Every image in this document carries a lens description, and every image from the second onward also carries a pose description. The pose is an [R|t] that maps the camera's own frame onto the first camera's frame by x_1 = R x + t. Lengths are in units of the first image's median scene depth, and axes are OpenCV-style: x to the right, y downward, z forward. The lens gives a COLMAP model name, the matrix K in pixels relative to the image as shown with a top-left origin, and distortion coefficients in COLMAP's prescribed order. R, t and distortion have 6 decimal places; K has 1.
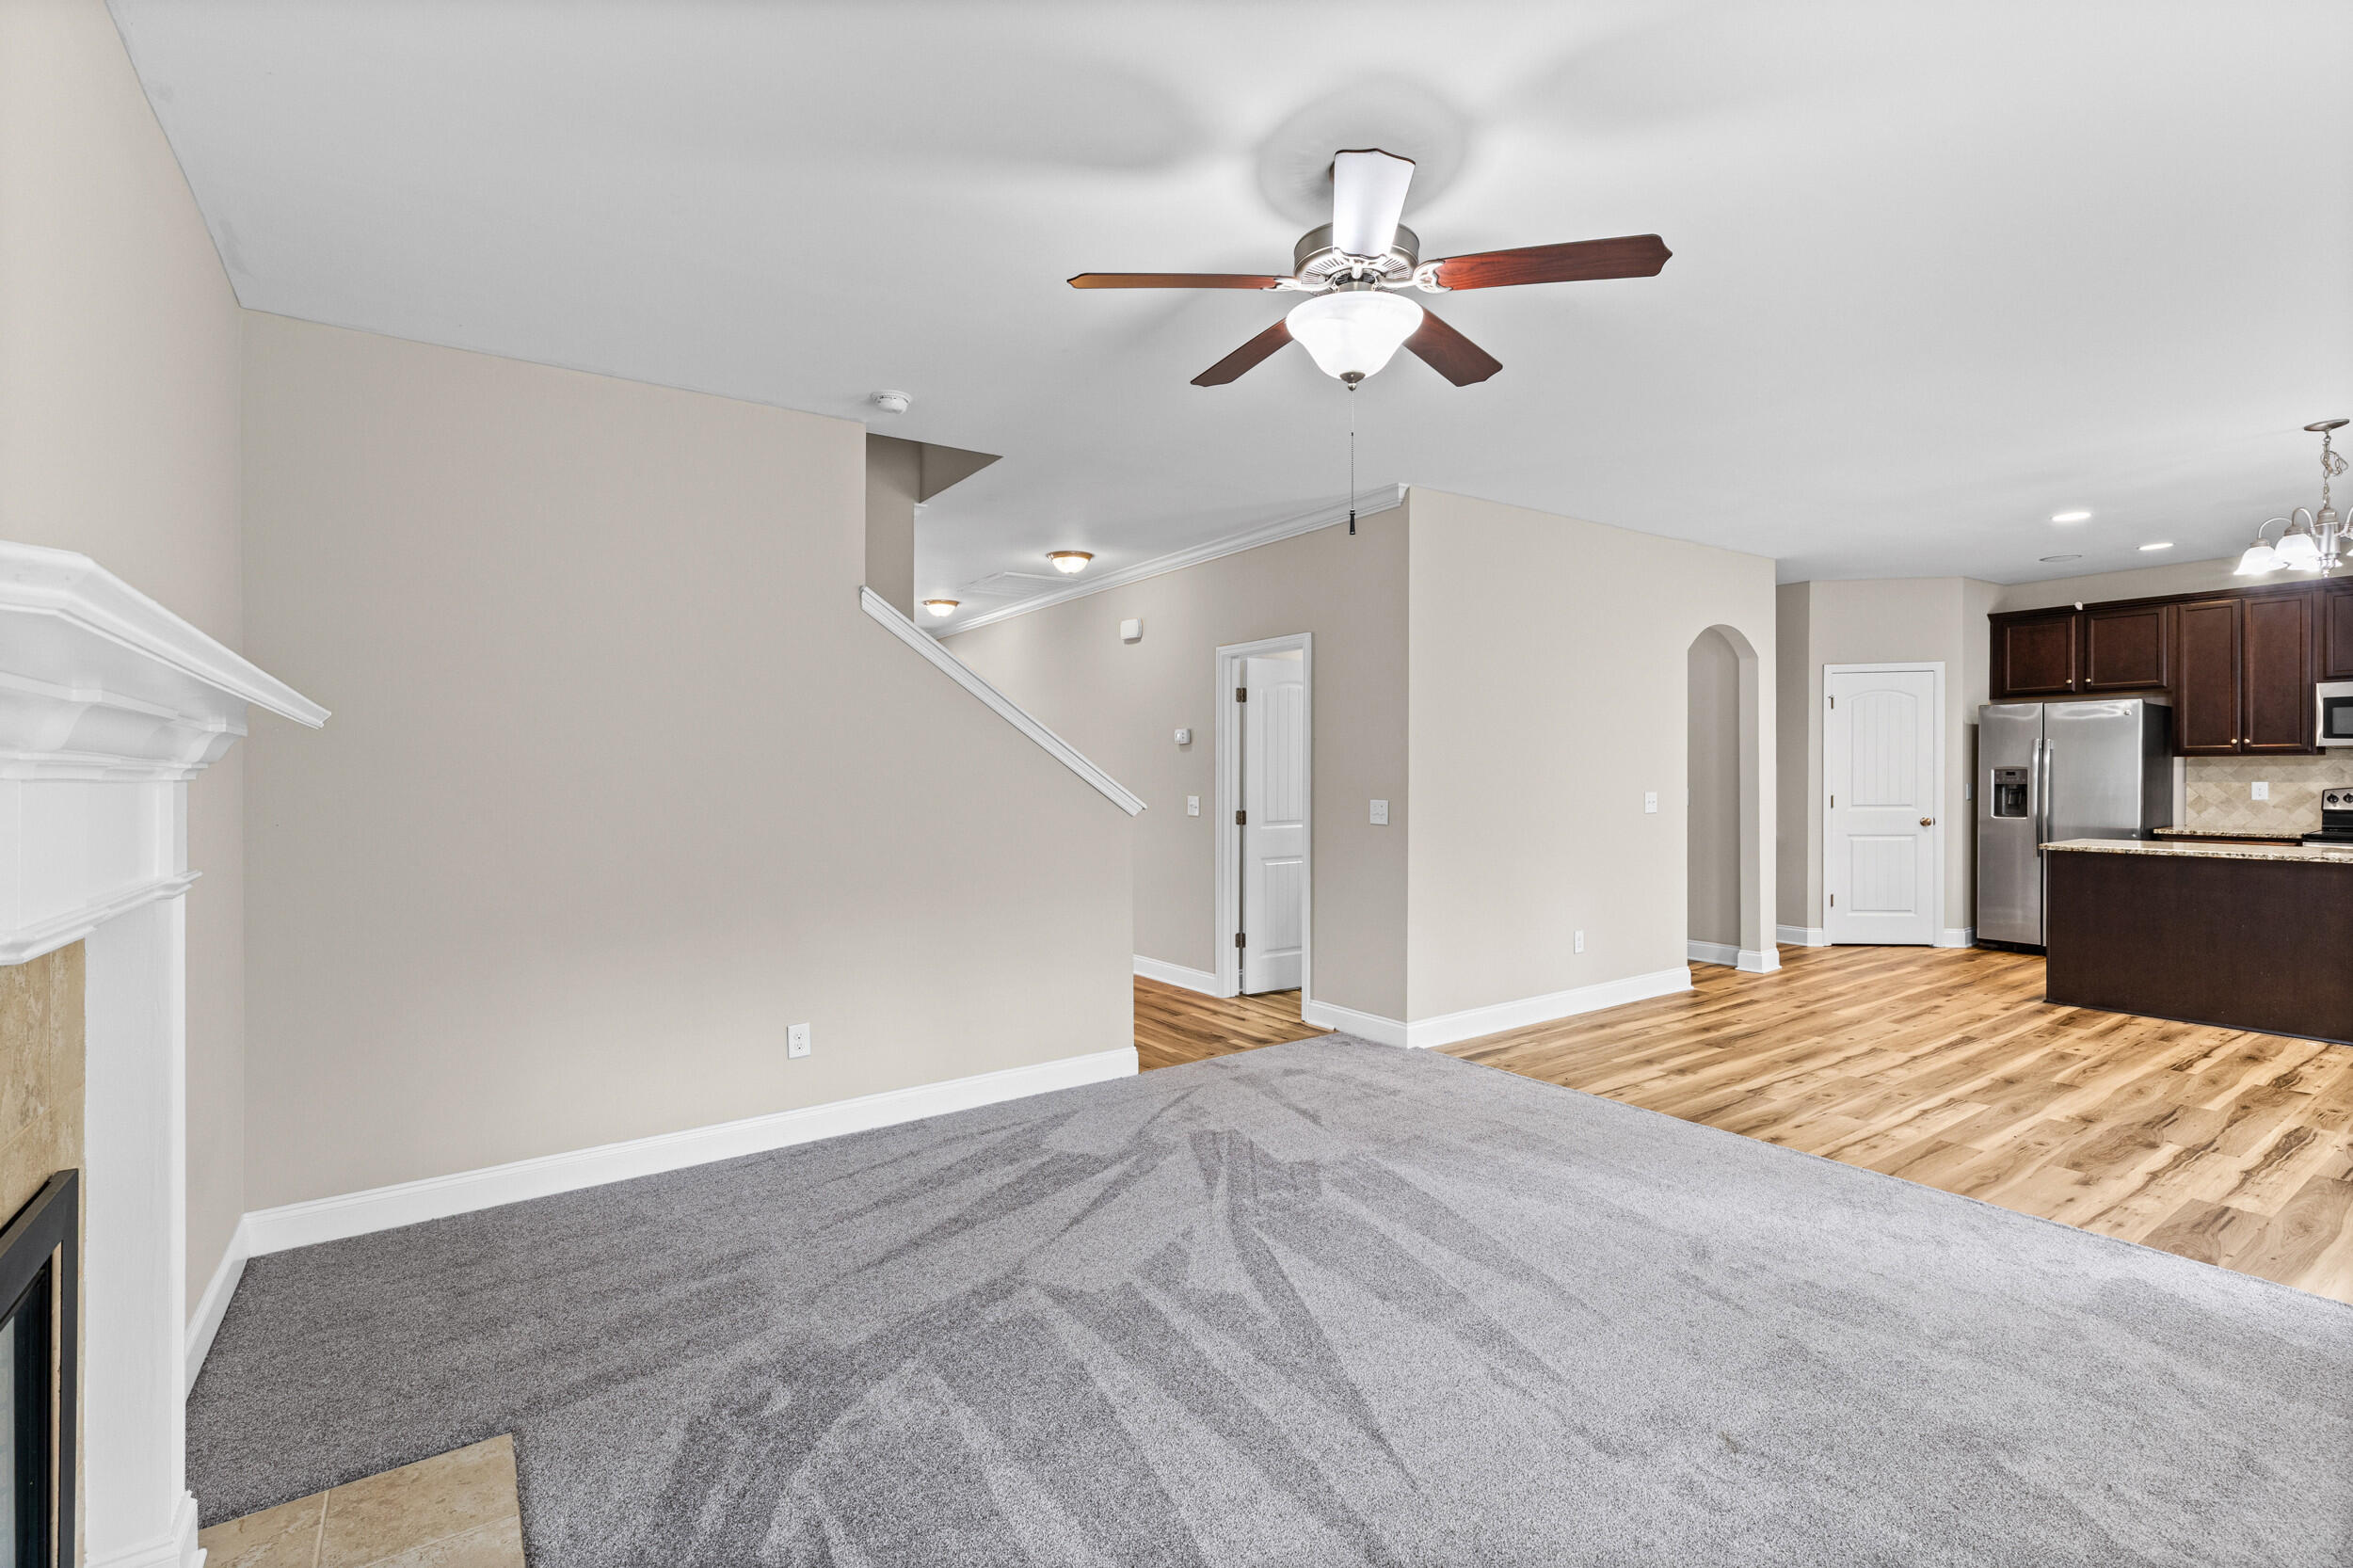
lens RADIAL K [[1079.0, 0, 1174.1], [0, 1079.0, 774.8], [0, 0, 1]] dist [0.004377, 0.000336]
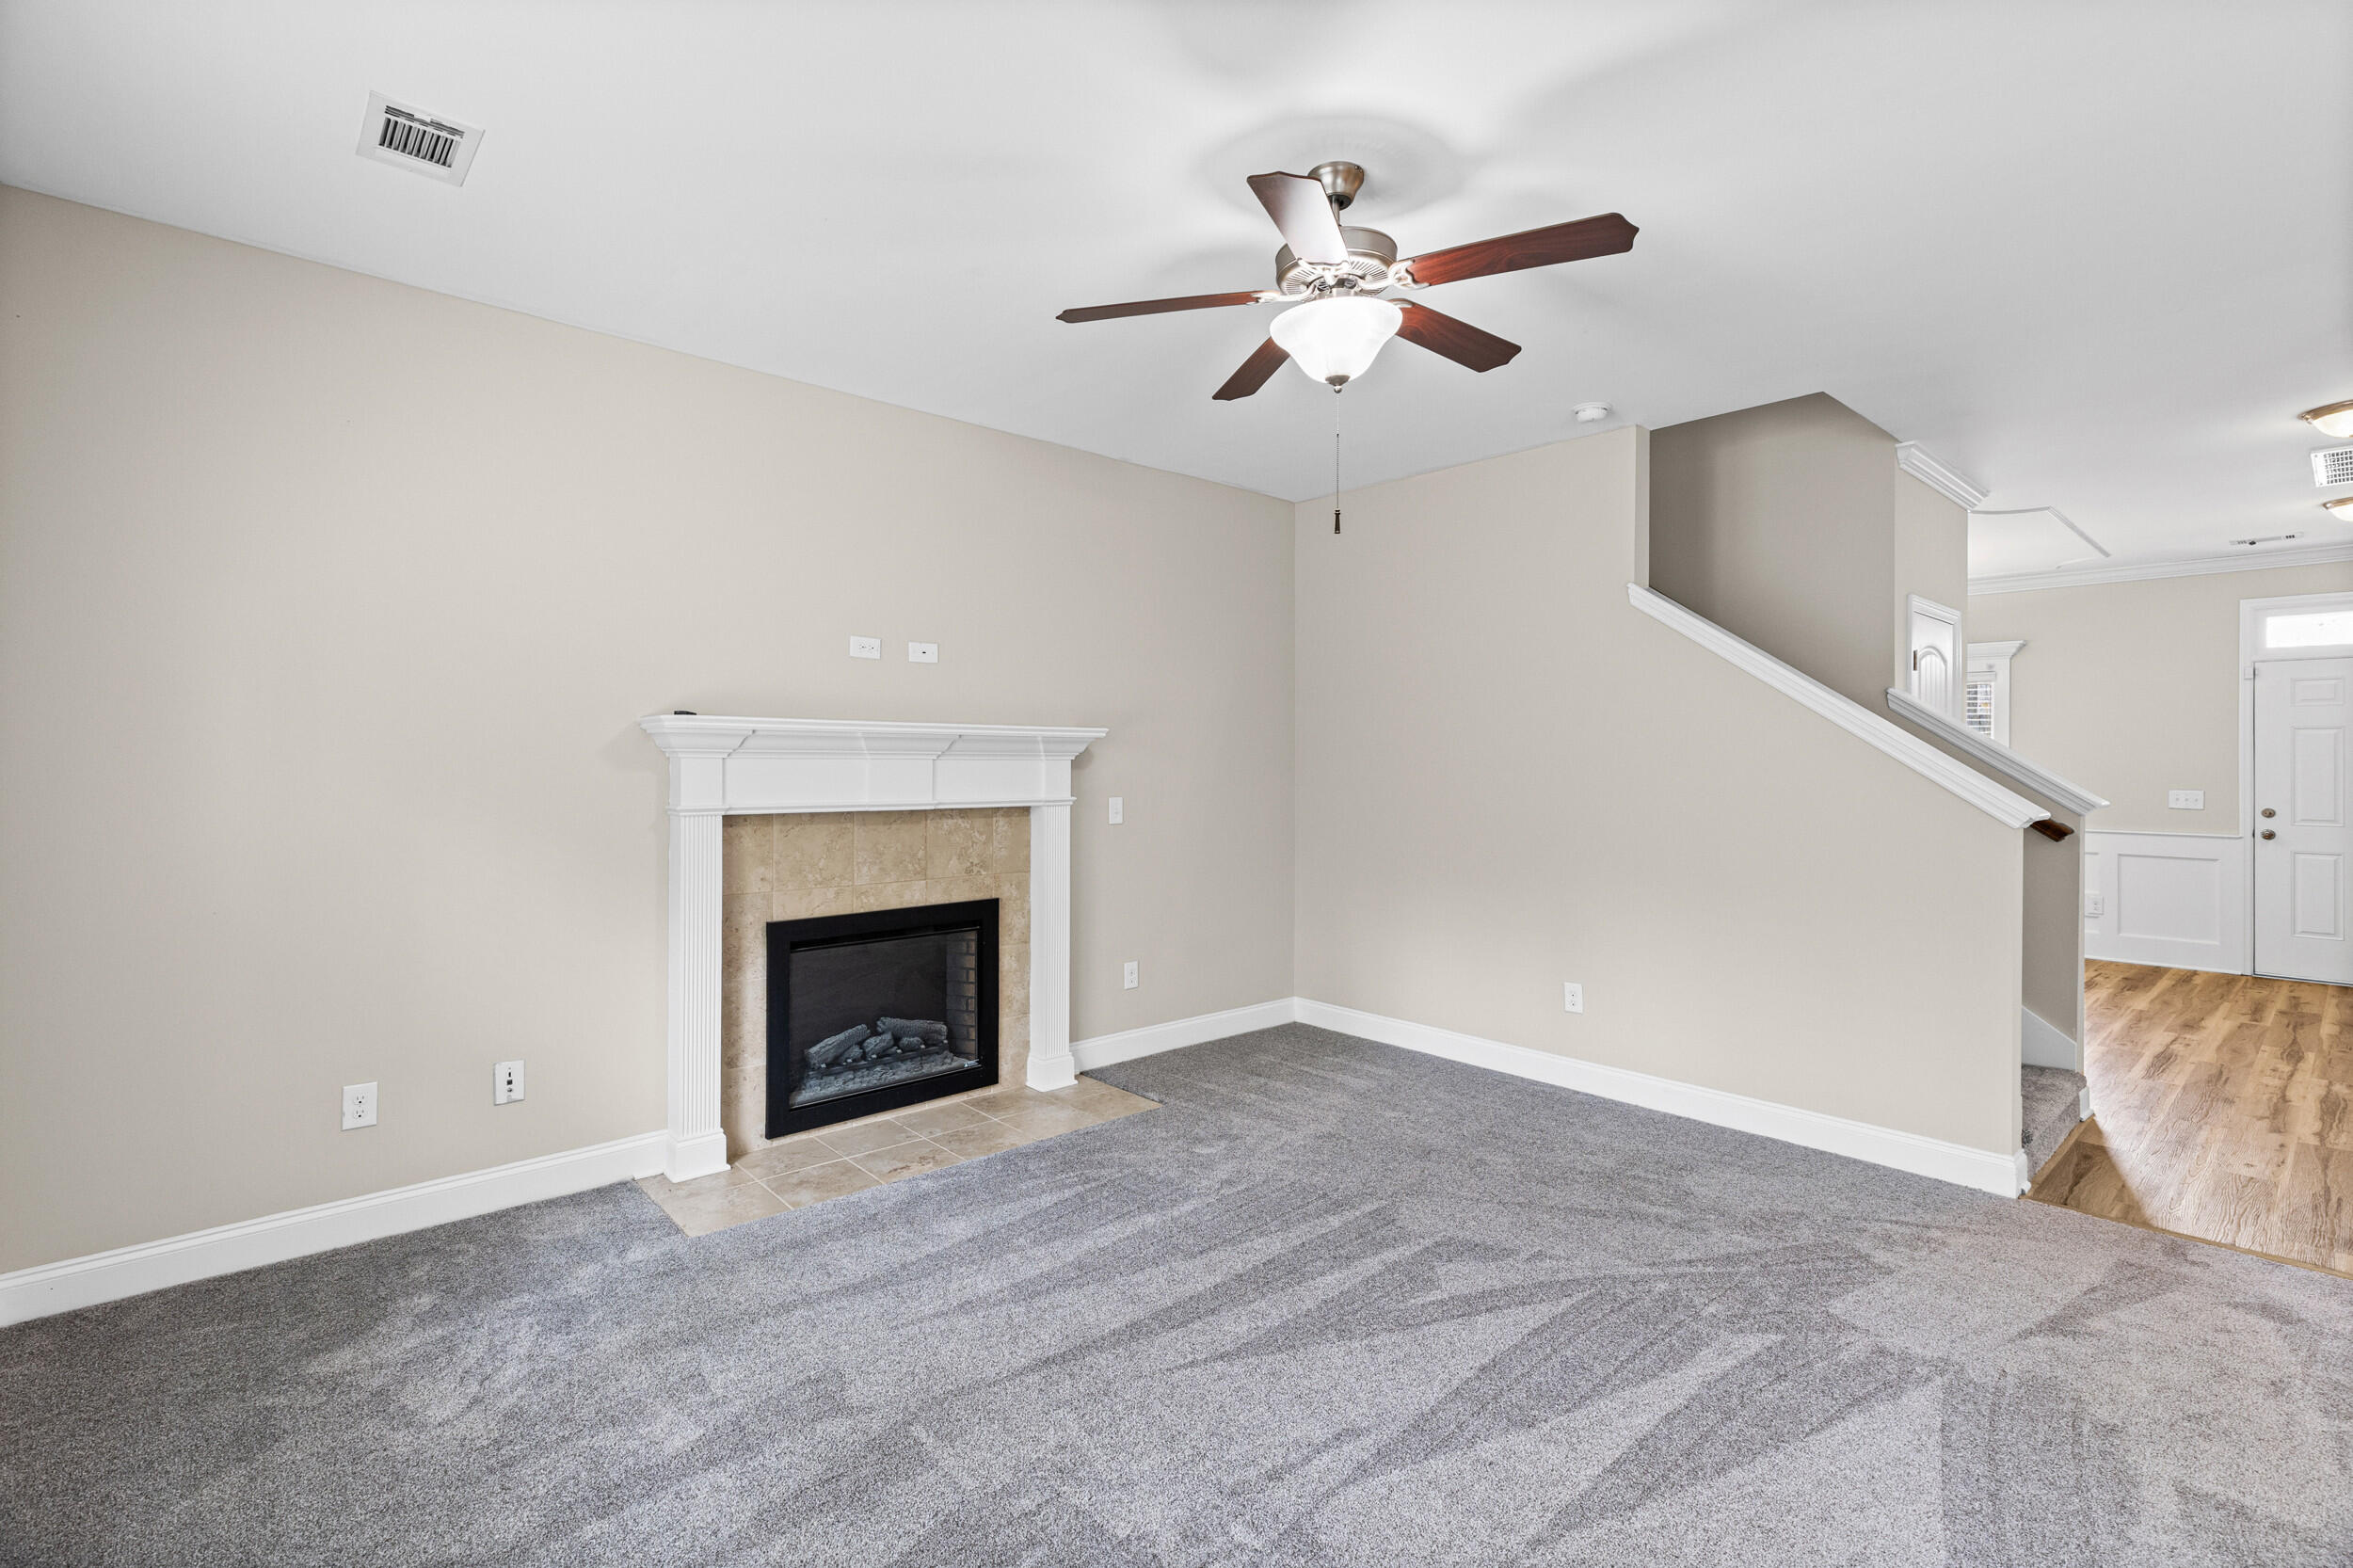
lens RADIAL K [[1066.3, 0, 1166.2], [0, 1066.3, 754.1], [0, 0, 1]] dist [0.002676, 0.000188]
pose [[0.114317, 0.005513, -0.993429, 0.780873], [-0.010102, 0.999939, 0.004386, -0.010814], [0.993393, 0.009534, 0.114365, 0.491159]]
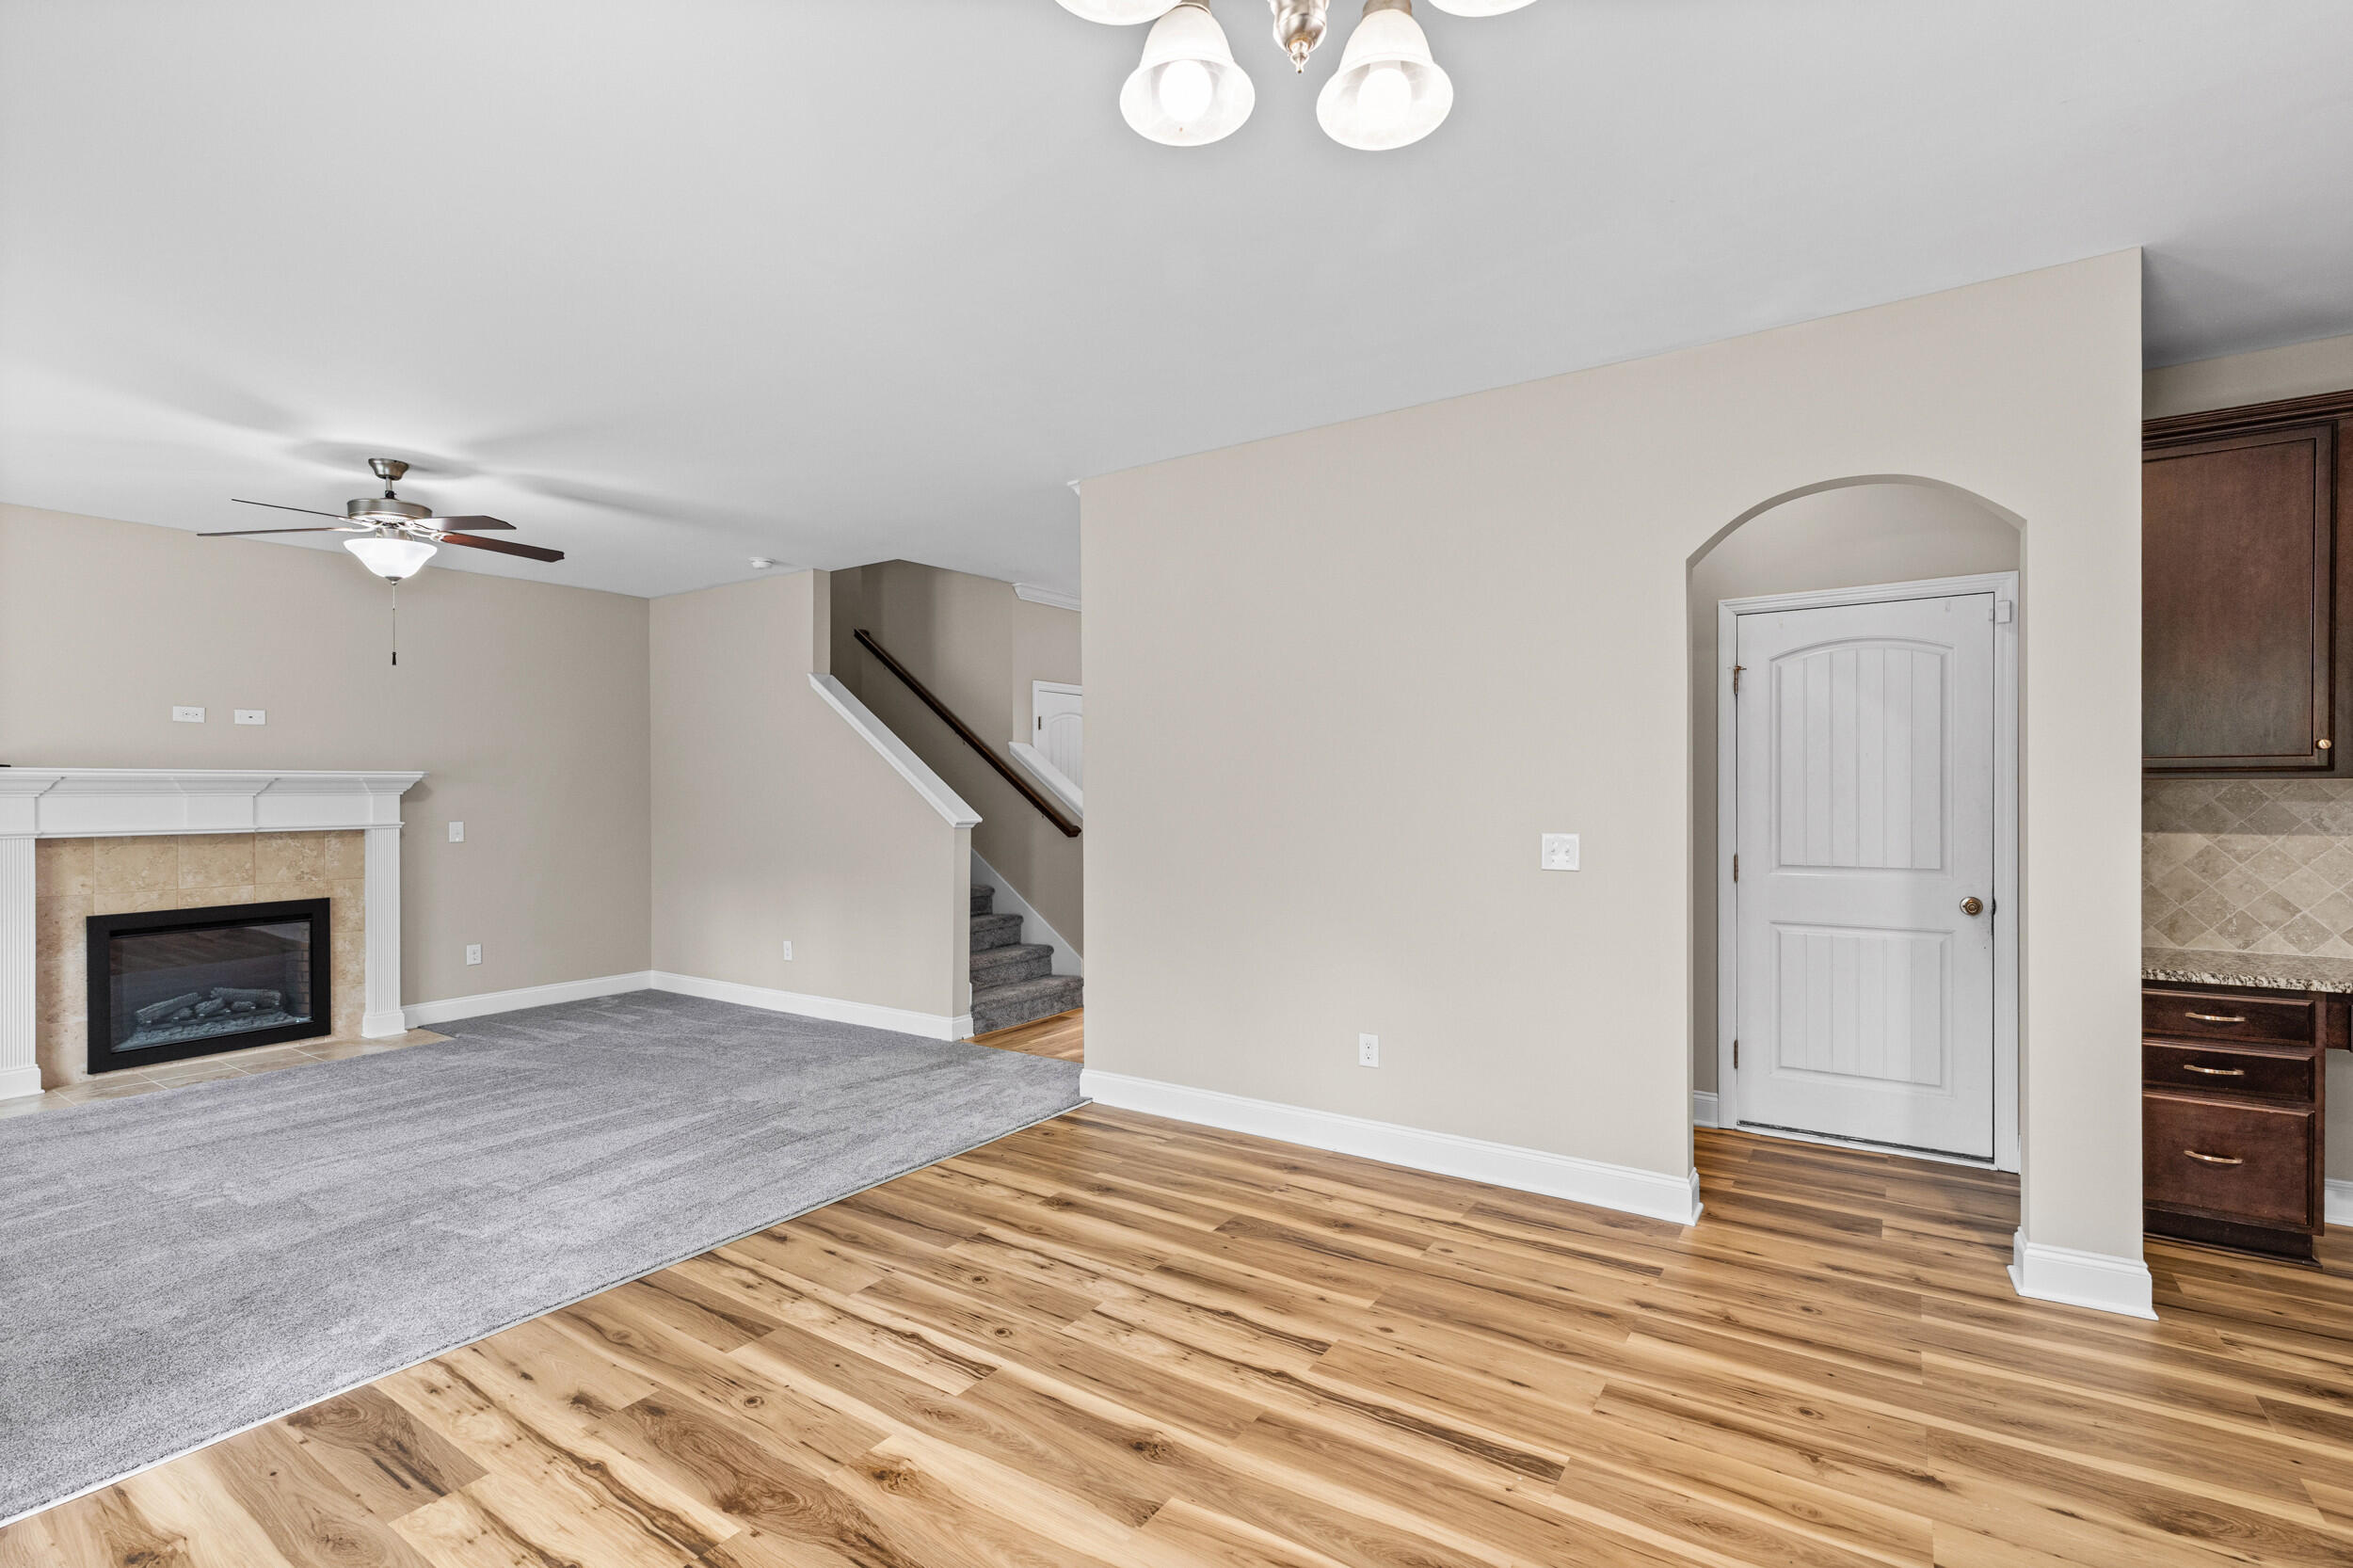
lens RADIAL K [[1078.4, 0, 1188.9], [0, 1078.4, 784.5], [0, 0, 1]] dist [0.004091, 0.001051]
pose [[0.355302, 0.004175, -0.934742, 1.576727], [-0.000184, 0.999990, 0.004396, -0.021463], [0.934751, -0.001390, 0.355300, 1.083705]]
